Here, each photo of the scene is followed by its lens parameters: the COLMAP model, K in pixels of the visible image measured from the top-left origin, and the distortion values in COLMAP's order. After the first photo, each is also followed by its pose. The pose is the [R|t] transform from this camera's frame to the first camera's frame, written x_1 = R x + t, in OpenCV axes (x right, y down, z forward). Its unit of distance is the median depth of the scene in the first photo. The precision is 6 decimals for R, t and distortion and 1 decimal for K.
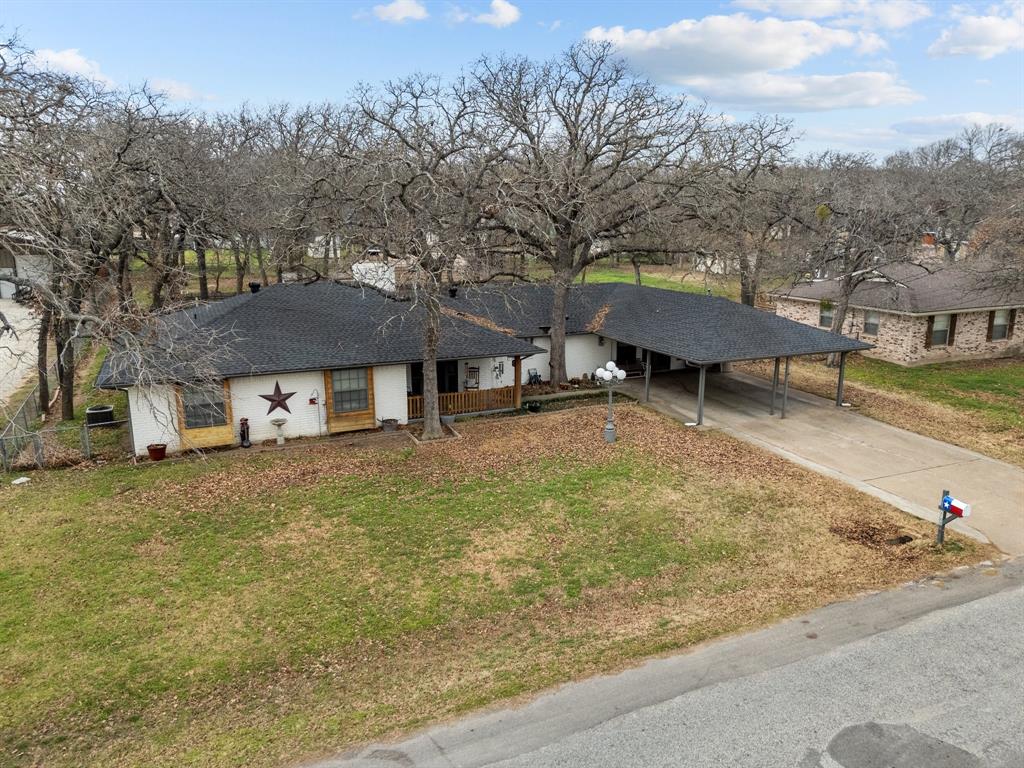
lens RADIAL K [[741.2, 0, 508.7], [0, 741.2, 394.4], [0, 0, 1]] dist [0.060166, -0.045842]
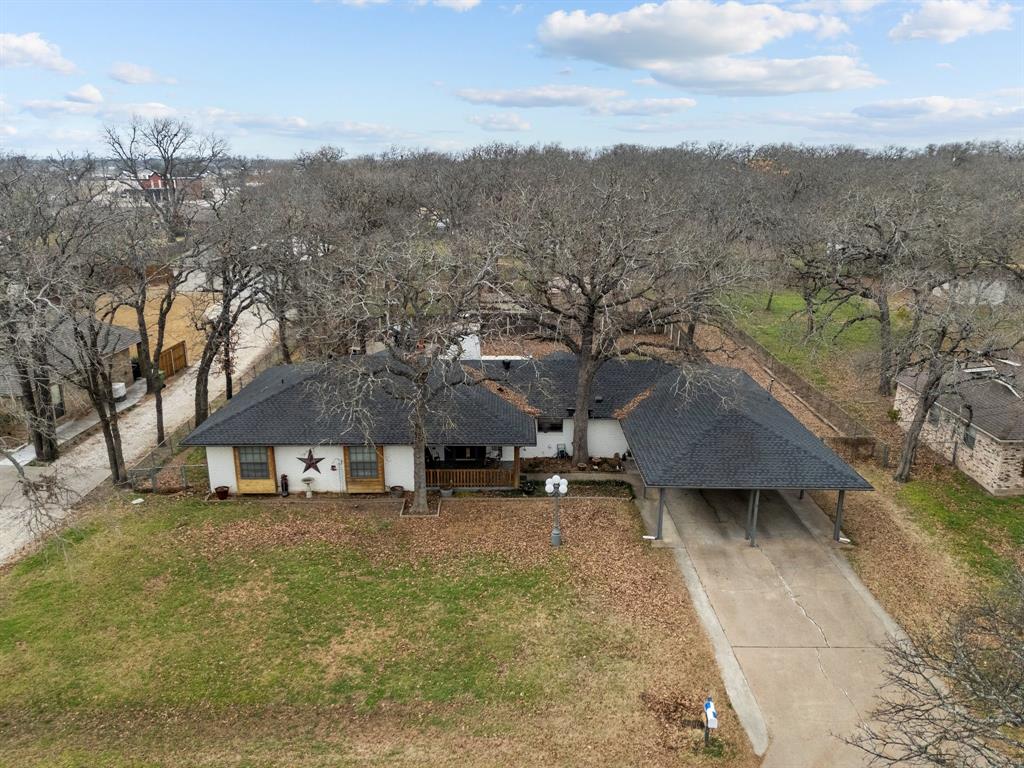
lens RADIAL K [[741.2, 0, 512.1], [0, 741.2, 391.9], [0, 0, 1]] dist [0.060166, -0.045842]
pose [[0.918663, 0.120421, -0.376242, 0.499578], [-0.096104, 0.991920, 0.082822, -0.265660], [0.383175, -0.039927, 0.922812, -0.043564]]
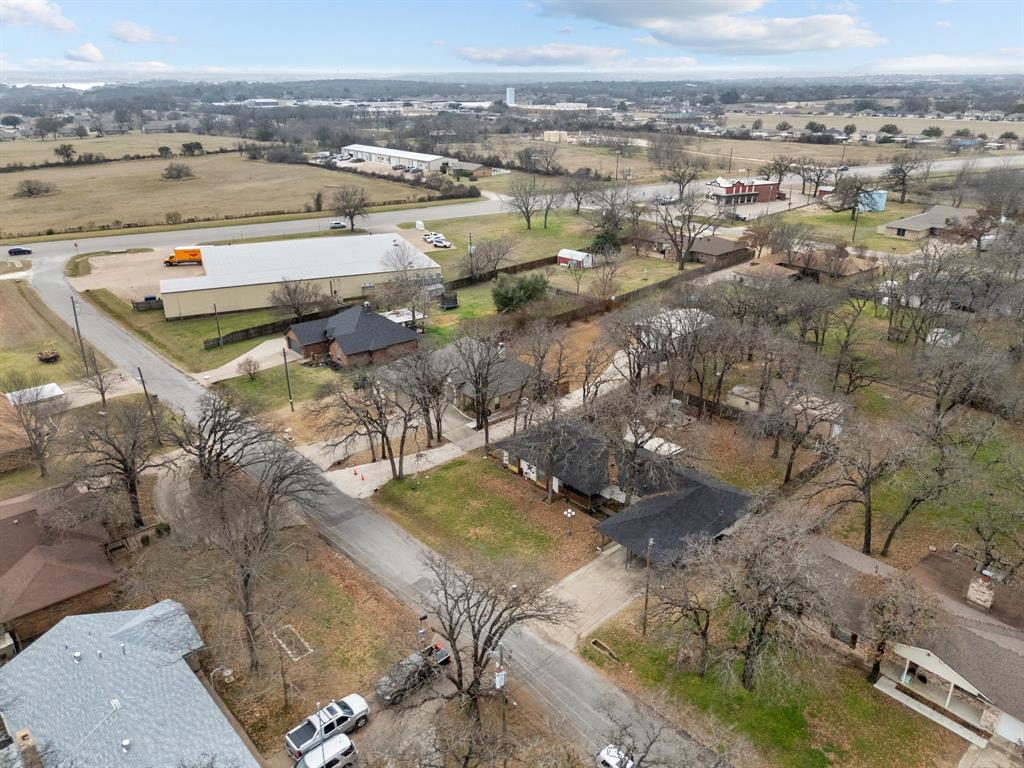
lens RADIAL K [[741.2, 0, 517.3], [0, 741.2, 380.3], [0, 0, 1]] dist [0.060166, -0.045842]
pose [[0.320921, 0.359730, -0.876130, 2.514490], [-0.220291, 0.928041, 0.300352, -1.383677], [0.921130, 0.096614, 0.377074, -0.329625]]
